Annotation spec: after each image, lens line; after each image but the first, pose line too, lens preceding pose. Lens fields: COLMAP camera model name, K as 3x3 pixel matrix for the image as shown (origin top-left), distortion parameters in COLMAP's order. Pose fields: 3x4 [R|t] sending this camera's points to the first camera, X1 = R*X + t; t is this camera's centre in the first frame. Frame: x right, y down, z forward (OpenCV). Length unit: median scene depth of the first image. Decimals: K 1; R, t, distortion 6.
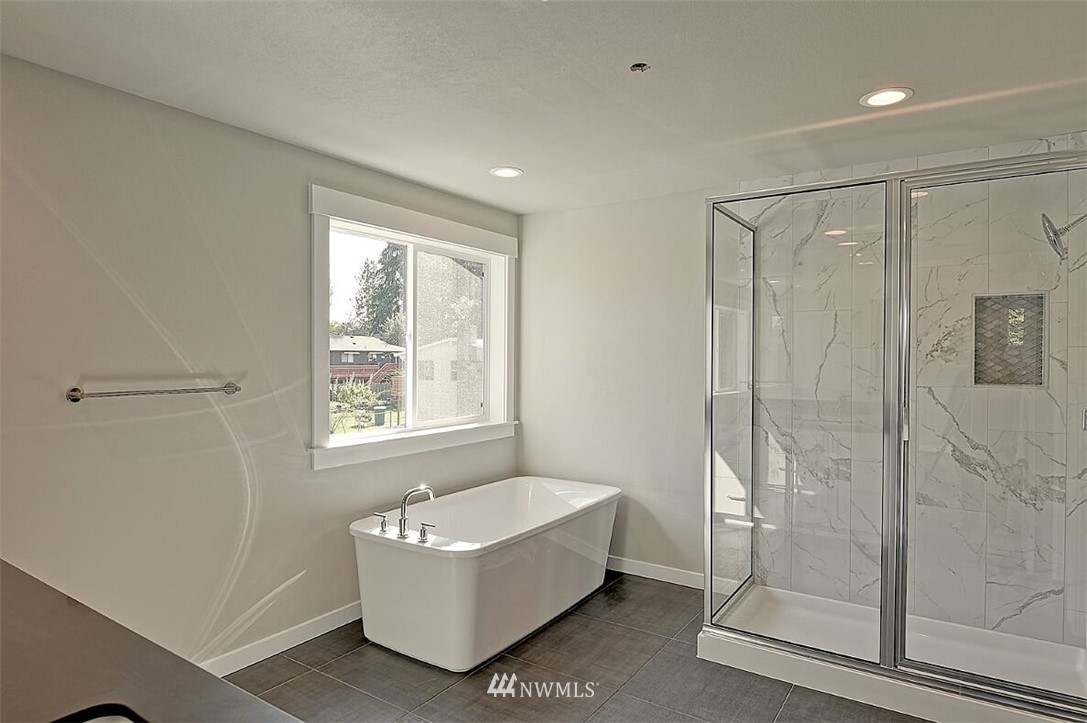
lens RADIAL K [[631.4, 0, 537.8], [0, 631.4, 359.5], [0, 0, 1]] dist [-0.022377, -0.000491]
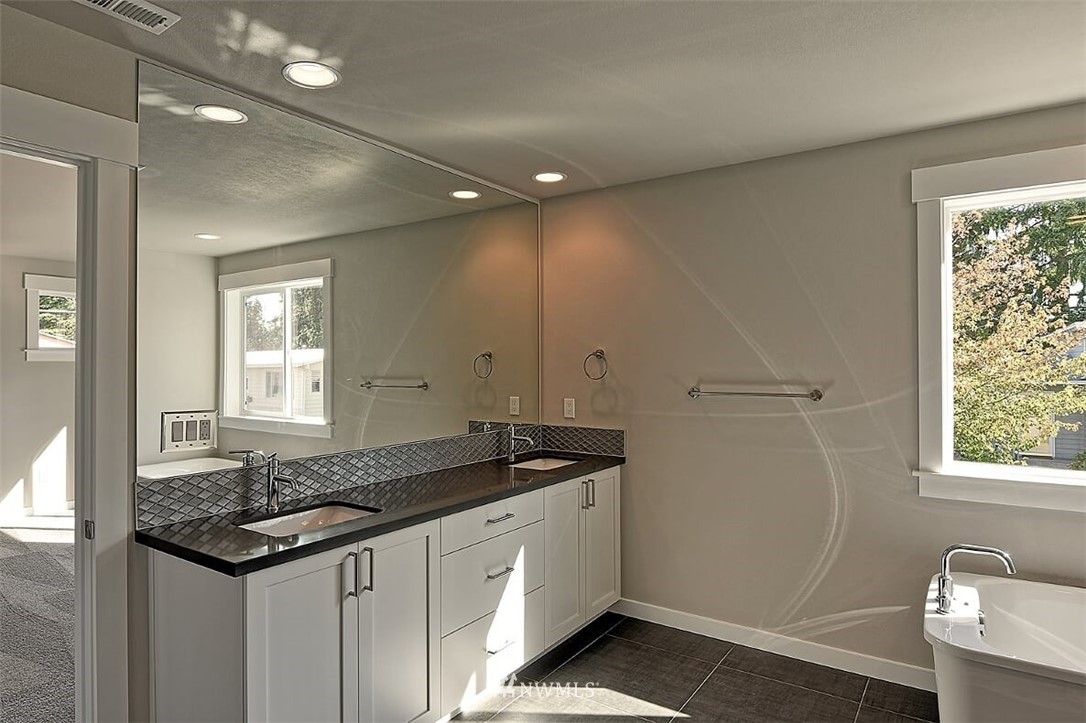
lens RADIAL K [[630.8, 0, 537.3], [0, 630.8, 359.5], [0, 0, 1]] dist [-0.022377, -0.000491]
pose [[-0.008148, -0.006055, -0.999948, 0.572877], [-0.002391, 0.999979, -0.006036, -0.007838], [0.999964, 0.002341, -0.008162, 0.526679]]
